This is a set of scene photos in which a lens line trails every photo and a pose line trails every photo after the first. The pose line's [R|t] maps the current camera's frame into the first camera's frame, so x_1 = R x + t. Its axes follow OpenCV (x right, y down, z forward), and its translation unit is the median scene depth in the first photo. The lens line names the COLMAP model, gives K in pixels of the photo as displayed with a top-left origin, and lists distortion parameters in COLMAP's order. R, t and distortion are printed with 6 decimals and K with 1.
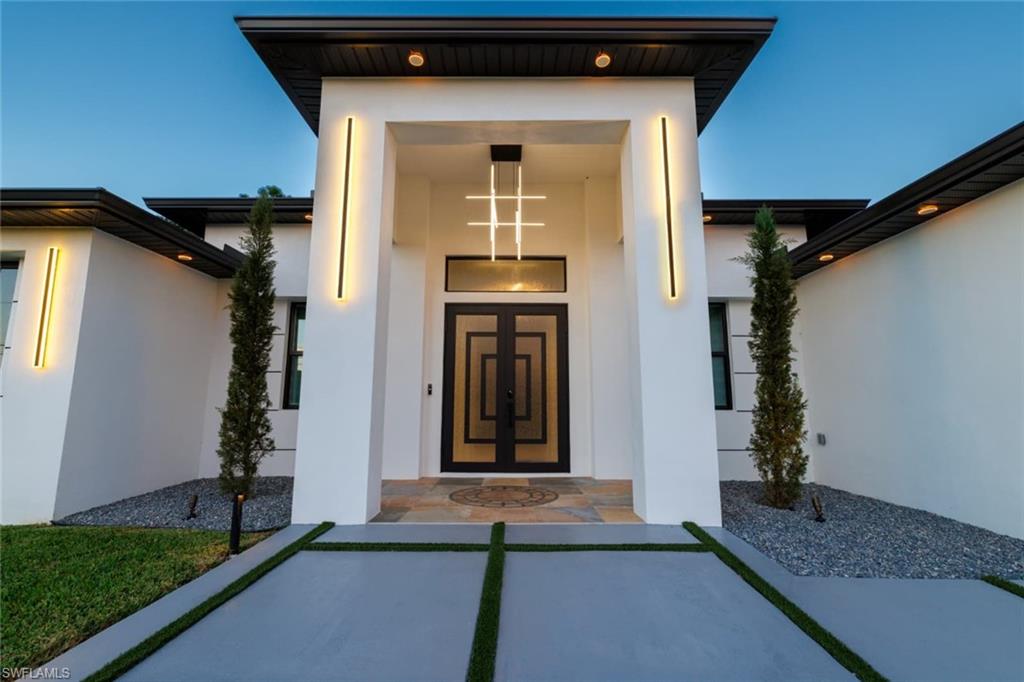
lens RADIAL K [[447.3, 0, 514.2], [0, 447.3, 336.6], [0, 0, 1]] dist [0.019797, 0.000035]
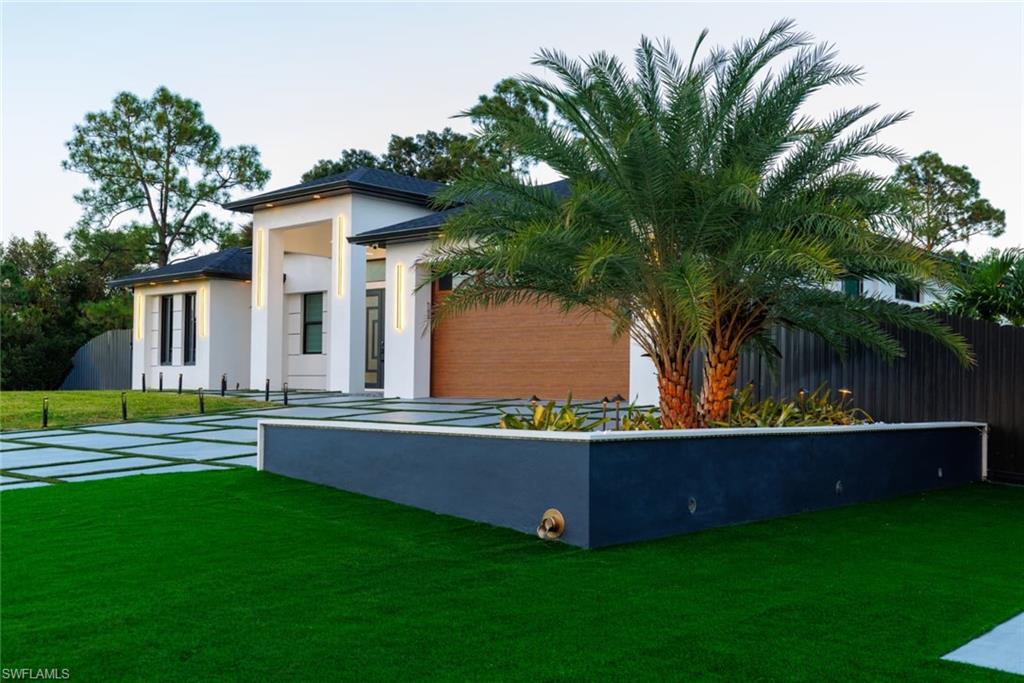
lens RADIAL K [[1127.2, 0, 512.0], [0, 1127.2, 341.5], [0, 0, 1]] dist [0.005783, 0.006002]
pose [[0.716842, -0.019427, -0.696965, 3.635541], [0.095108, 0.992993, 0.070141, -0.142286], [0.690719, -0.116567, 0.713666, -1.848771]]
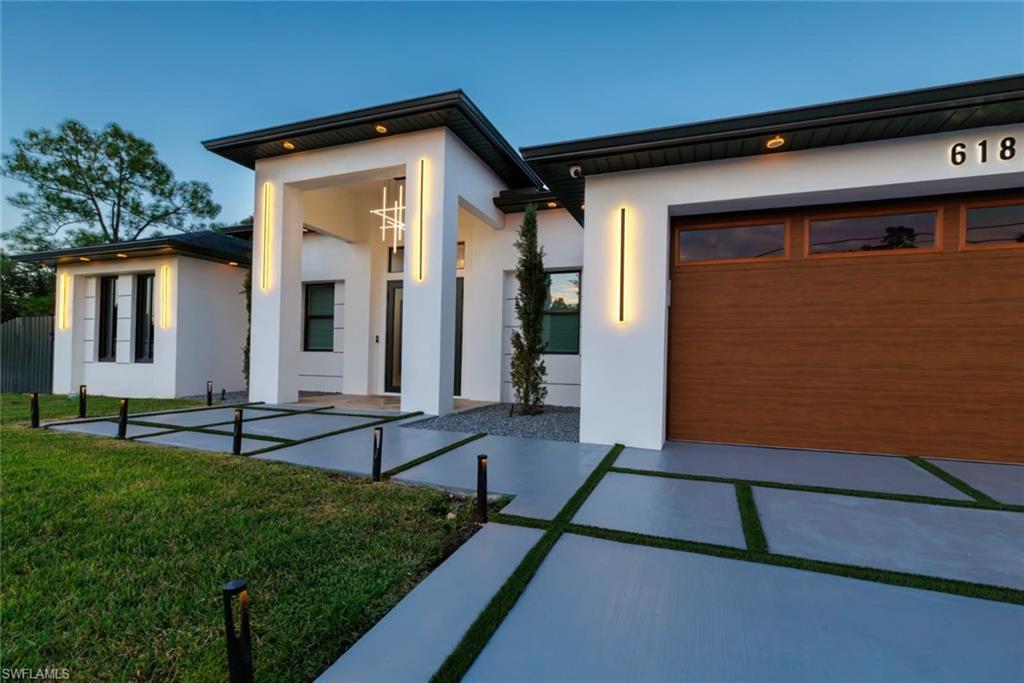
lens RADIAL K [[447.5, 0, 534.1], [0, 447.5, 351.3], [0, 0, 1]] dist [0.002608, 0.000081]
pose [[0.946062, 0.008865, -0.323864, 0.901815], [0.033551, 0.991570, 0.125152, -0.015000], [0.322243, -0.129268, 0.937789, -0.293969]]
